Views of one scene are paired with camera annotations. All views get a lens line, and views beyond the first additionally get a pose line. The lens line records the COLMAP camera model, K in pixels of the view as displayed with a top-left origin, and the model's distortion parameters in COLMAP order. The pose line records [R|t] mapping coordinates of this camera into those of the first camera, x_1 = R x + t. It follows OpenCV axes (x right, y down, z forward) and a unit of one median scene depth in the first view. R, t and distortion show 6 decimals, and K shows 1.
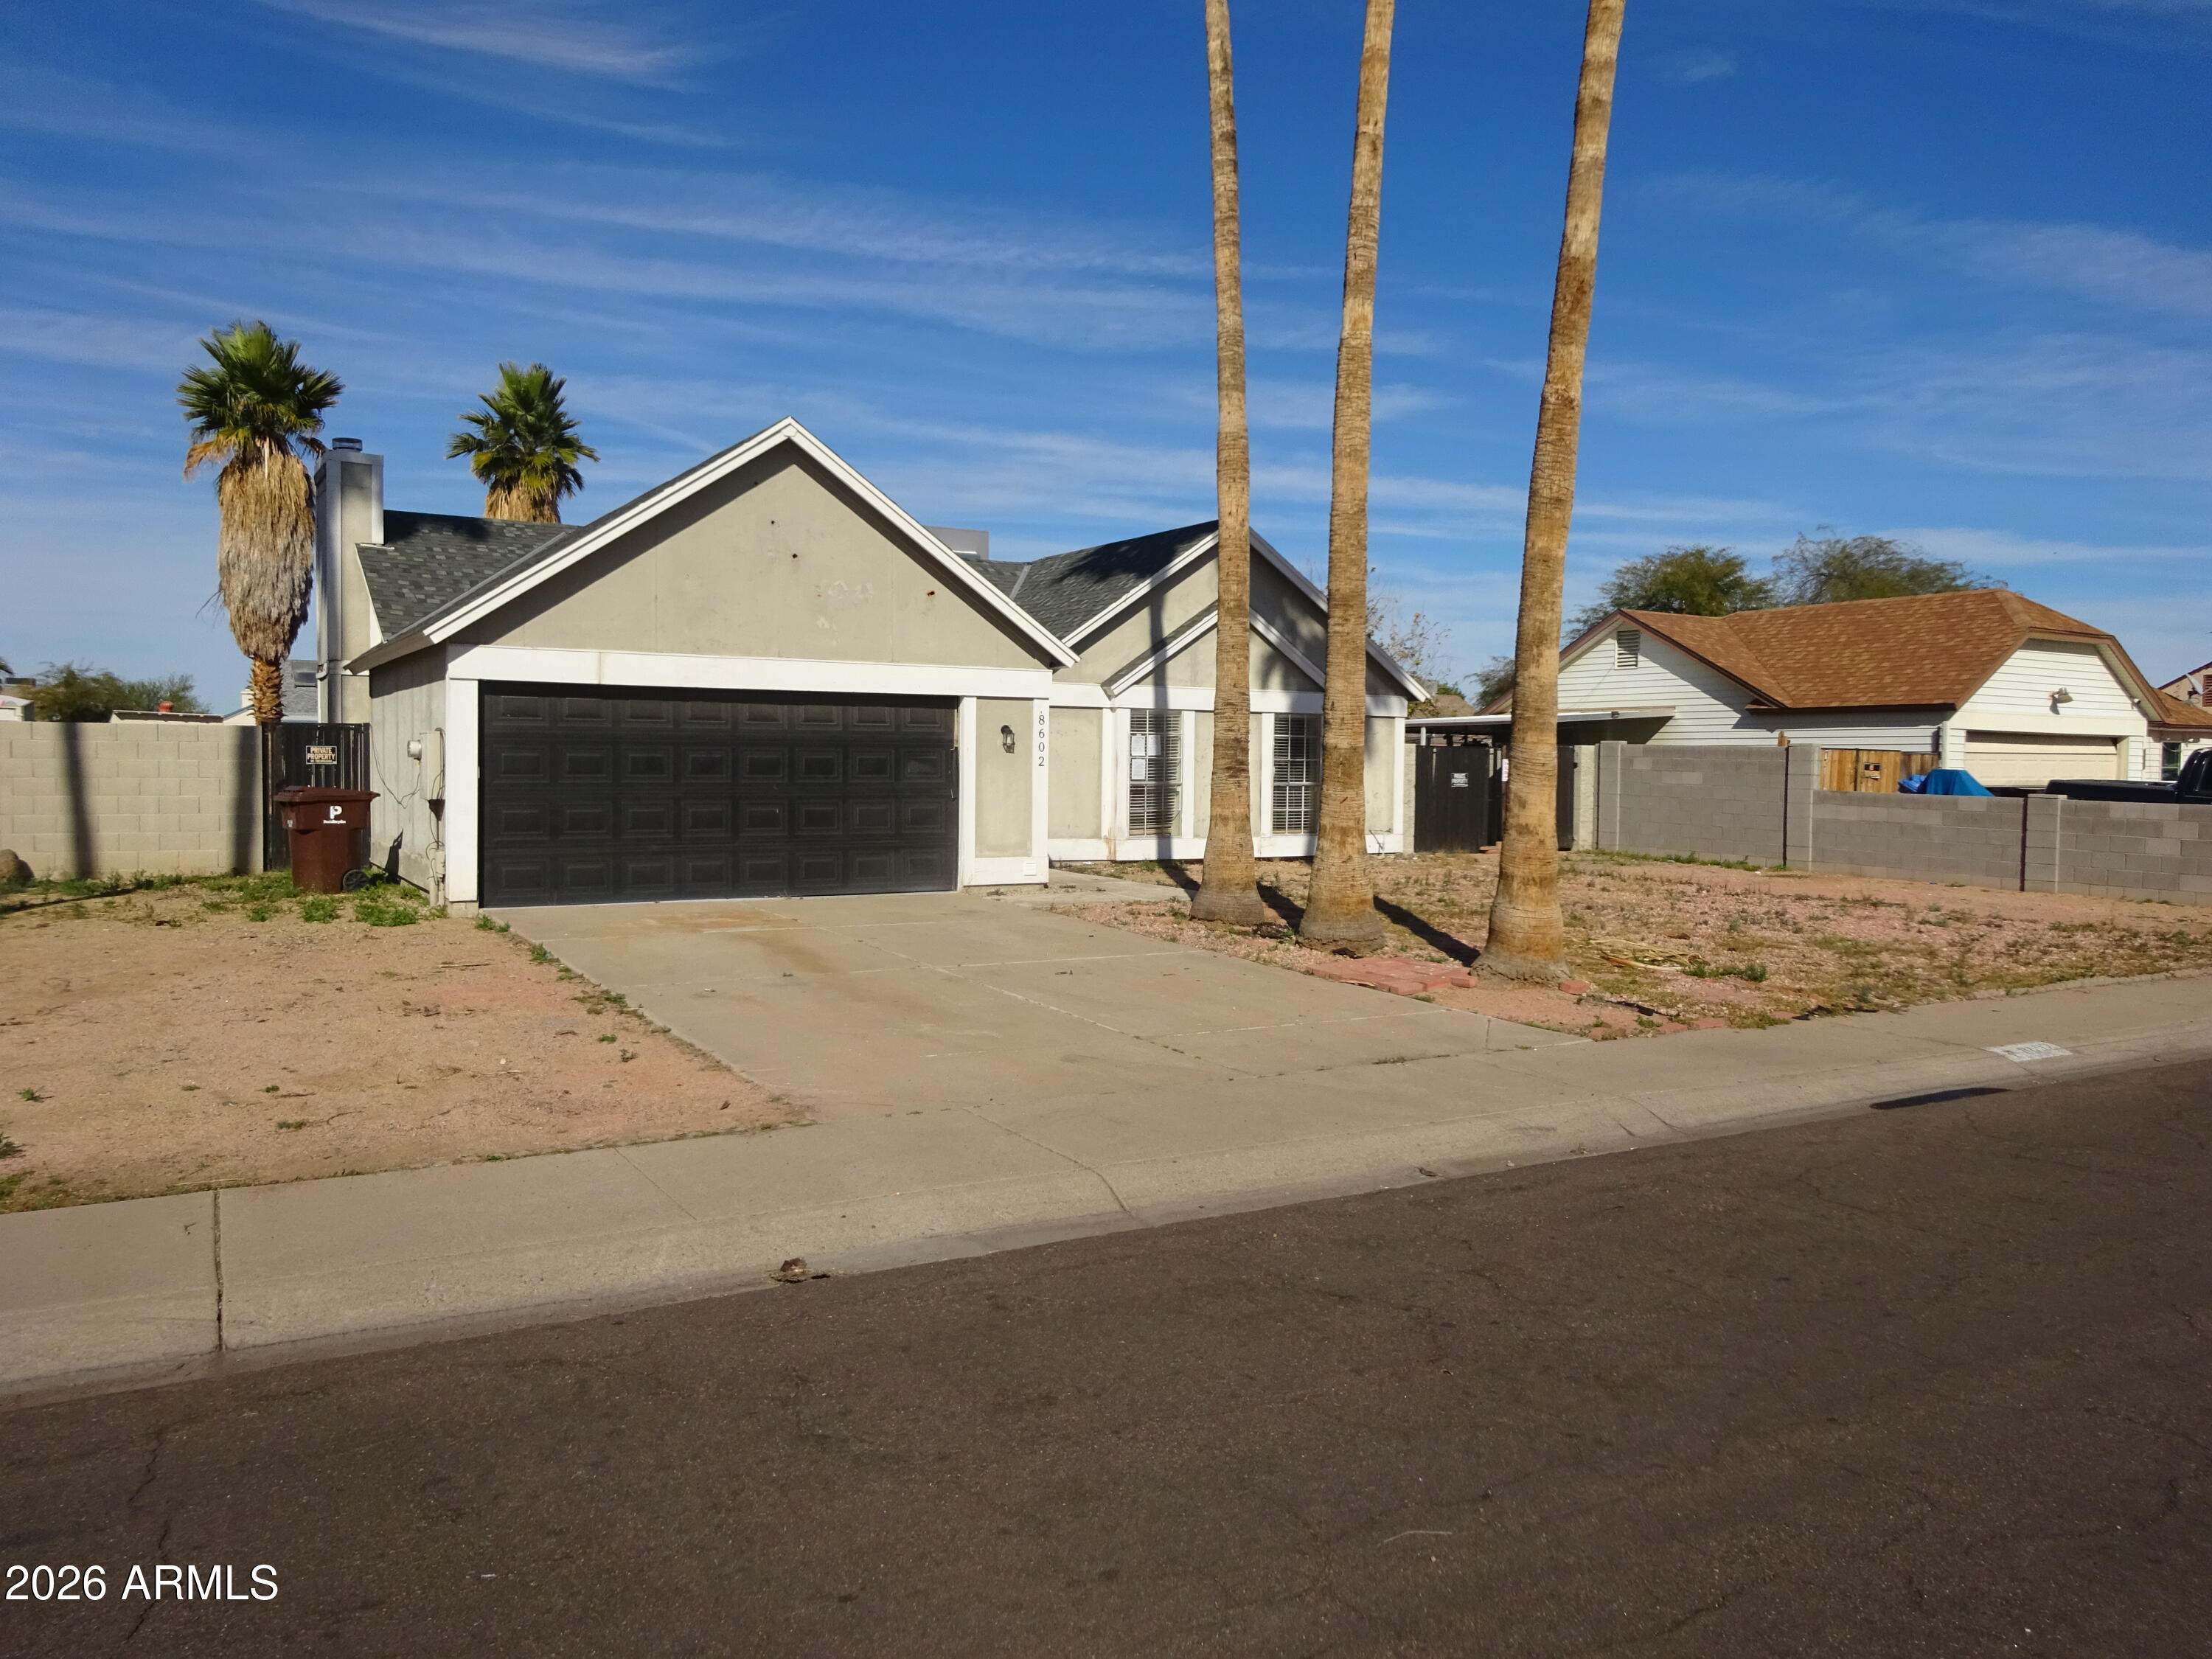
lens RADIAL K [[1616.8, 0, 1098.3], [0, 1616.8, 837.9], [0, 0, 1]] dist [-0.006745, -0.002522]
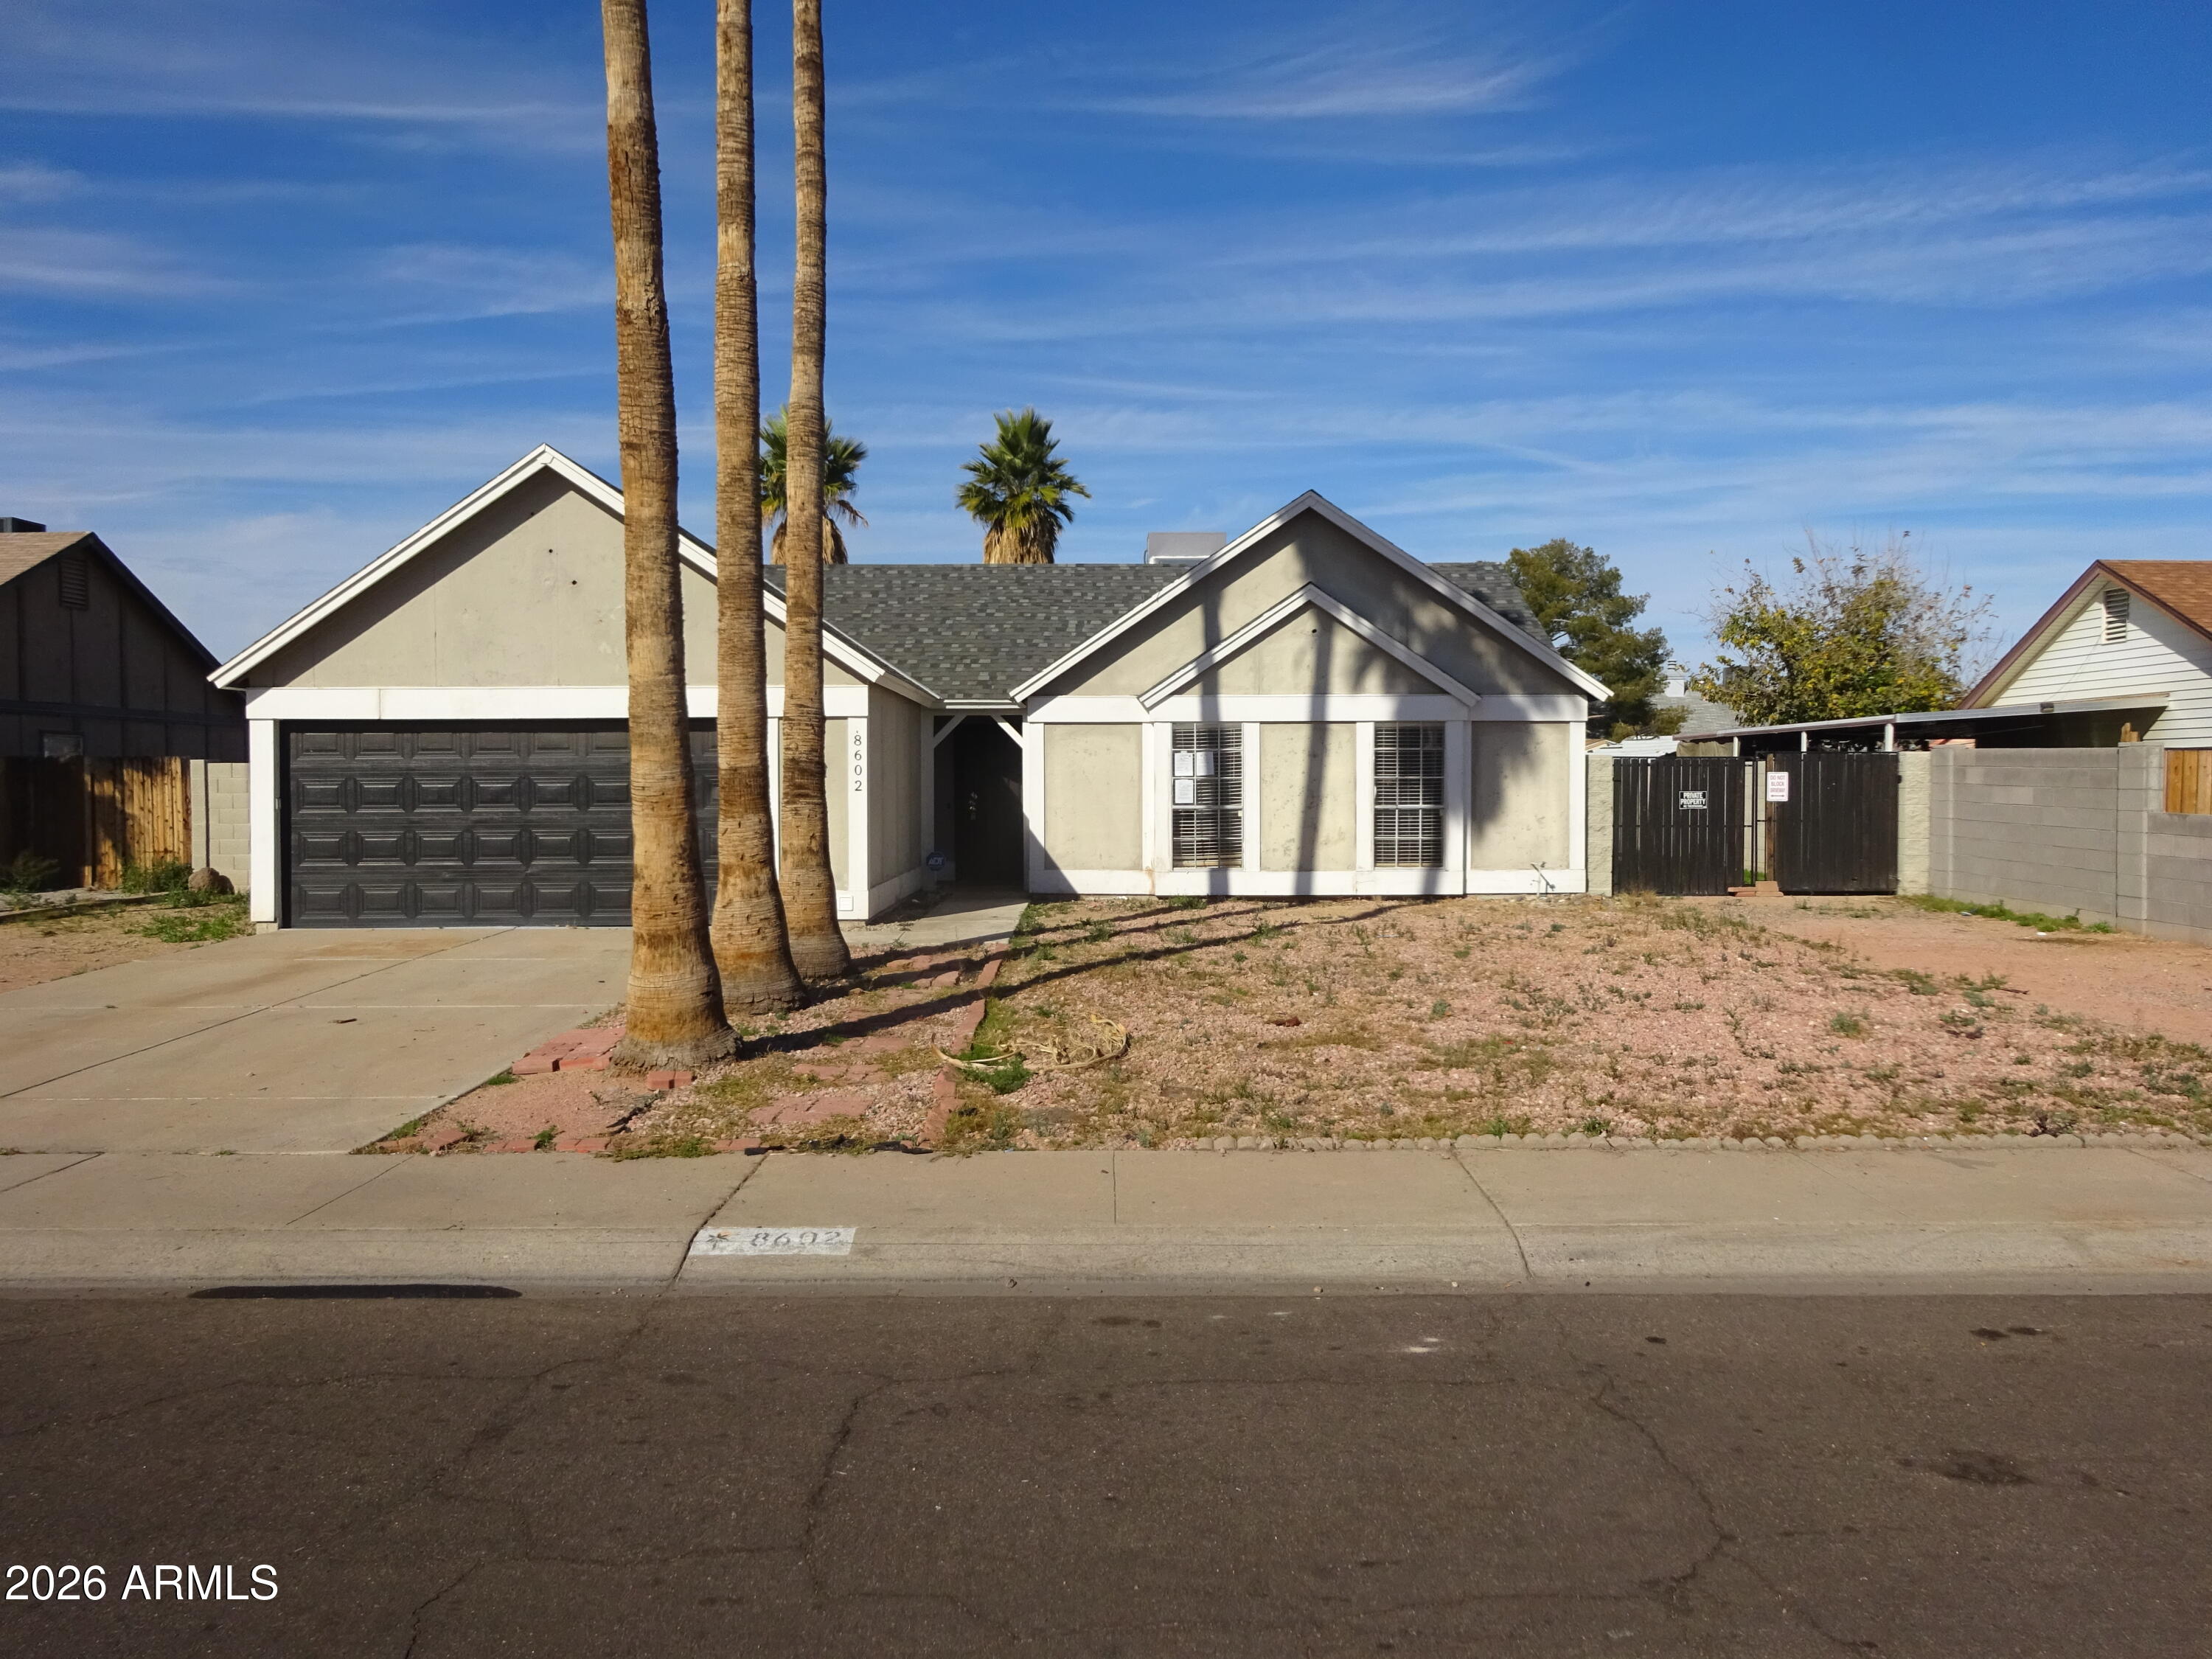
lens RADIAL K [[1616.8, 0, 1063.7], [0, 1616.8, 842.2], [0, 0, 1]] dist [-0.006745, -0.002522]
pose [[0.862601, 0.005459, -0.505855, 0.392133], [-0.010632, 0.999917, -0.007340, -0.007726], [0.505773, 0.011709, 0.862587, 0.204103]]
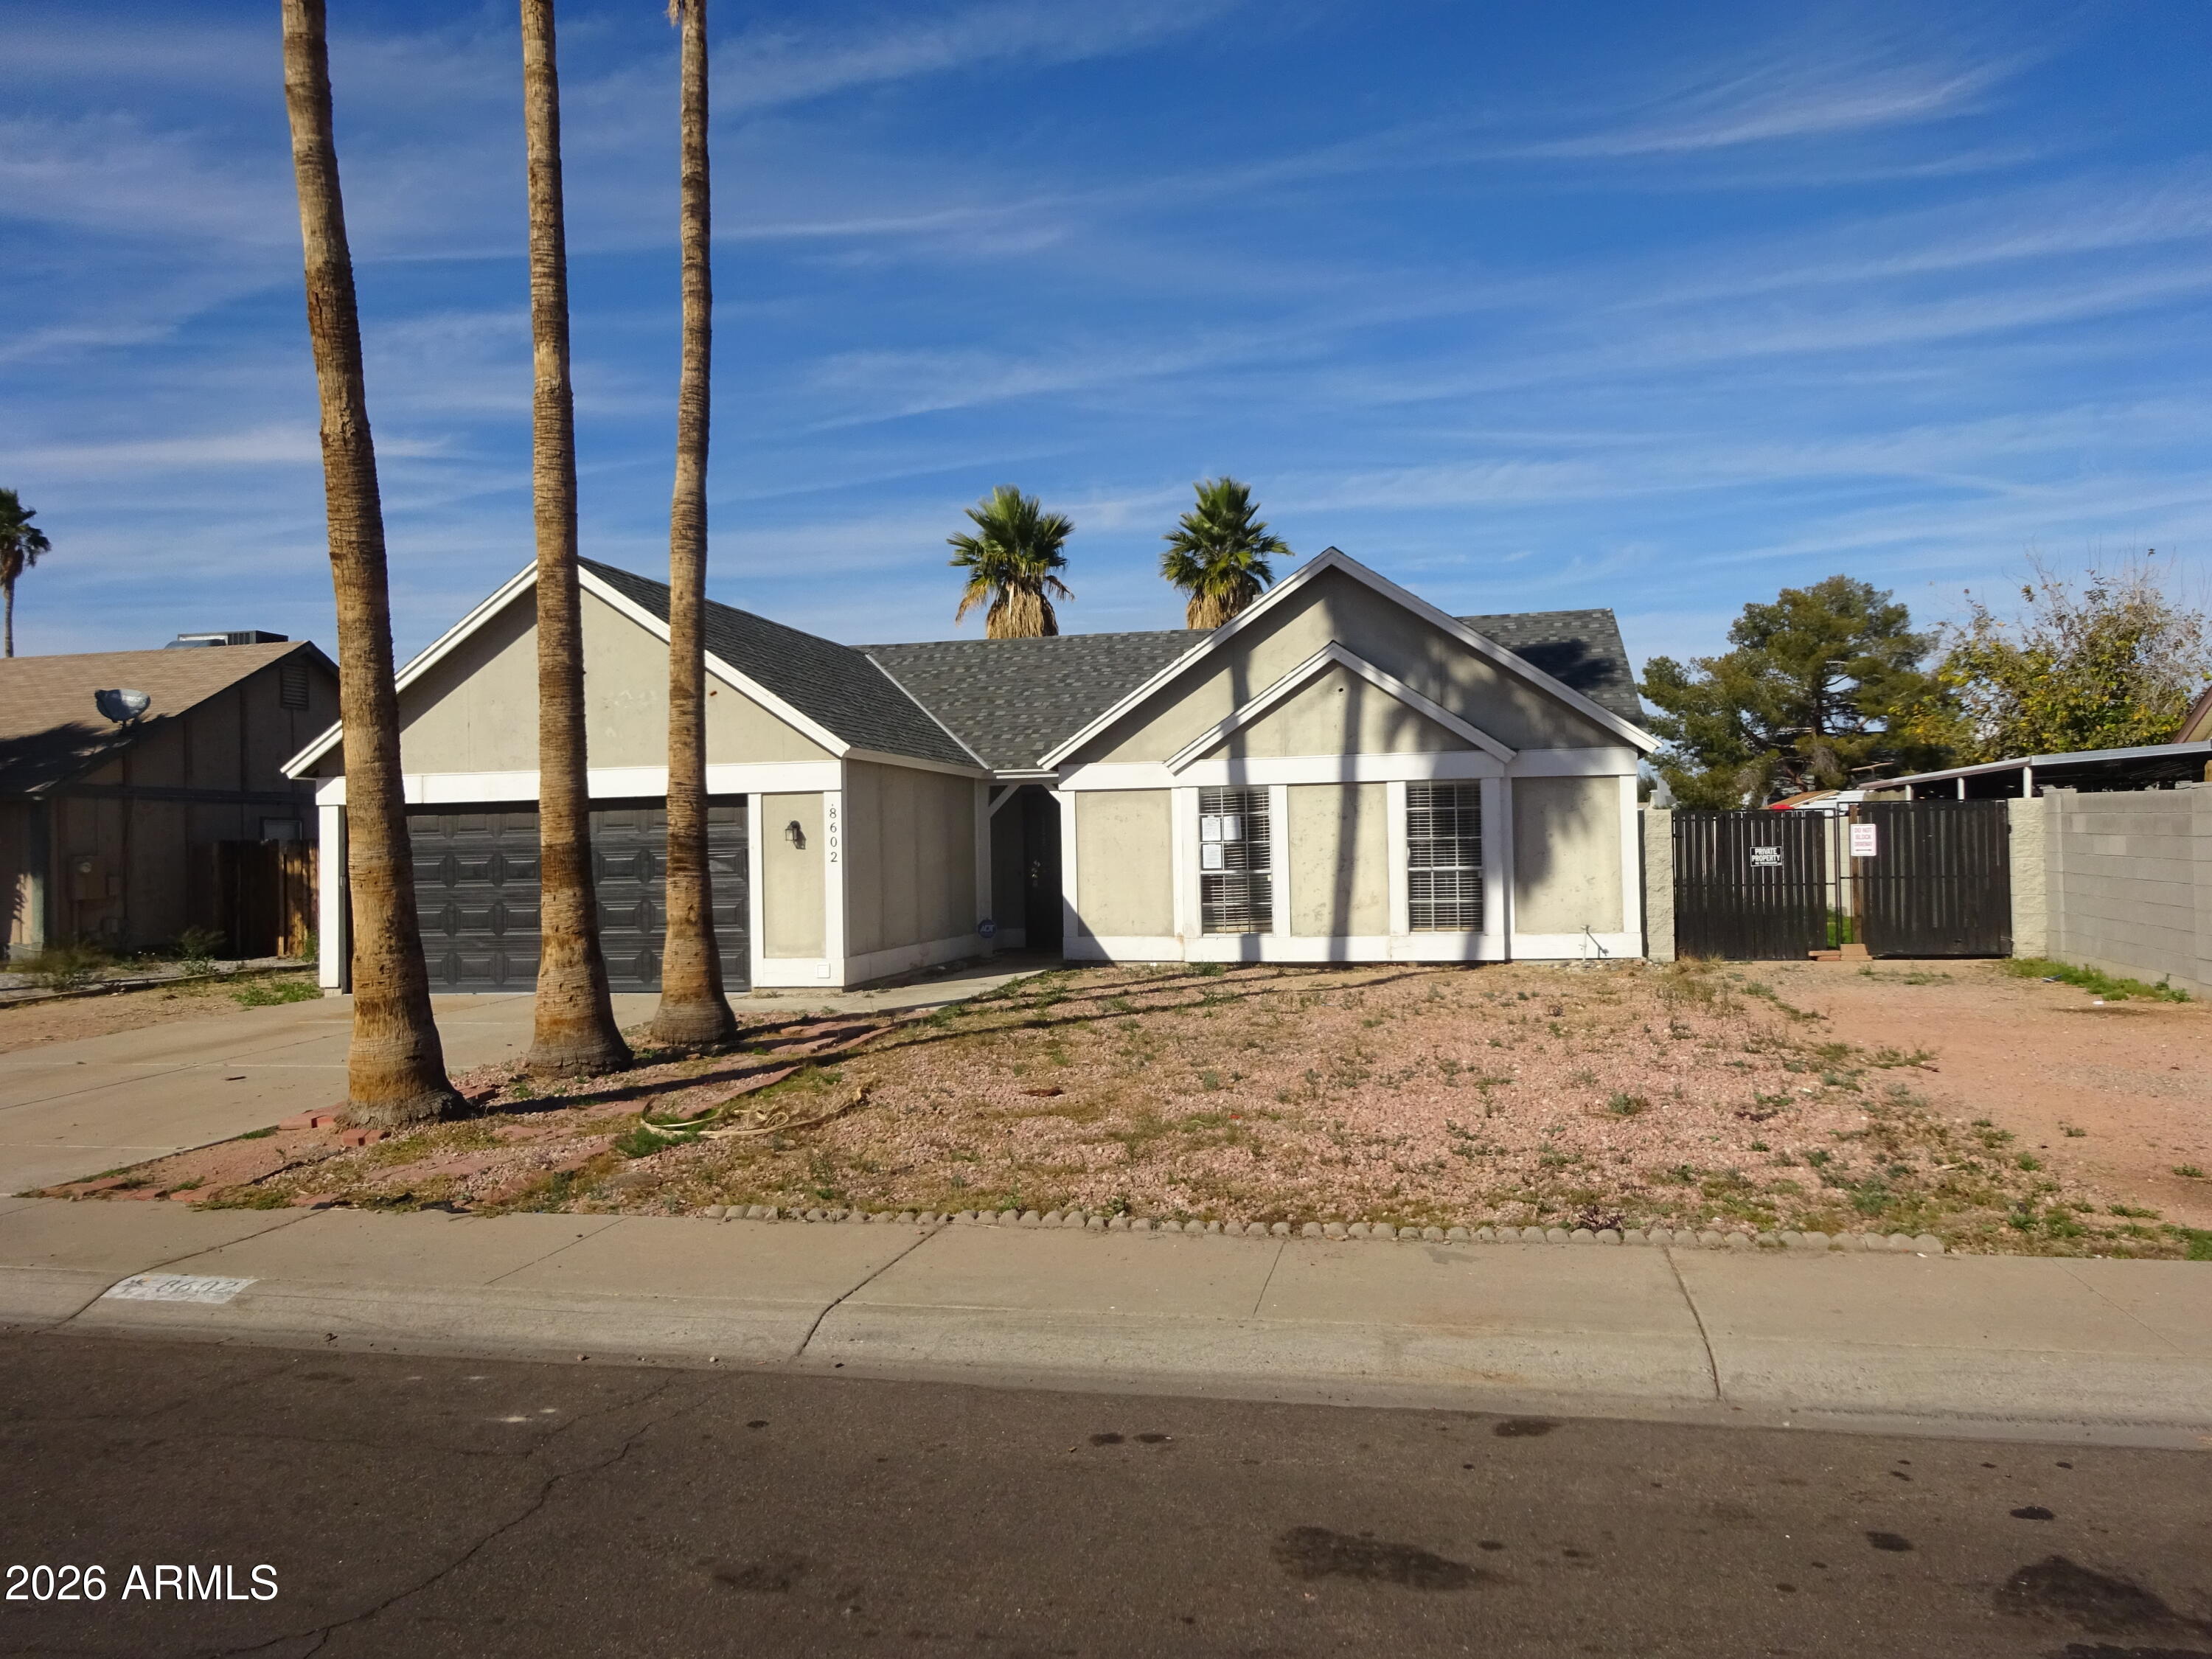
lens RADIAL K [[1616.8, 0, 1105.2], [0, 1616.8, 838.7], [0, 0, 1]] dist [-0.006745, -0.002522]
pose [[0.739373, -0.030547, -0.672603, 0.537775], [-0.002129, 0.998859, -0.047704, -0.010220], [0.673293, 0.036703, 0.738464, 0.308813]]
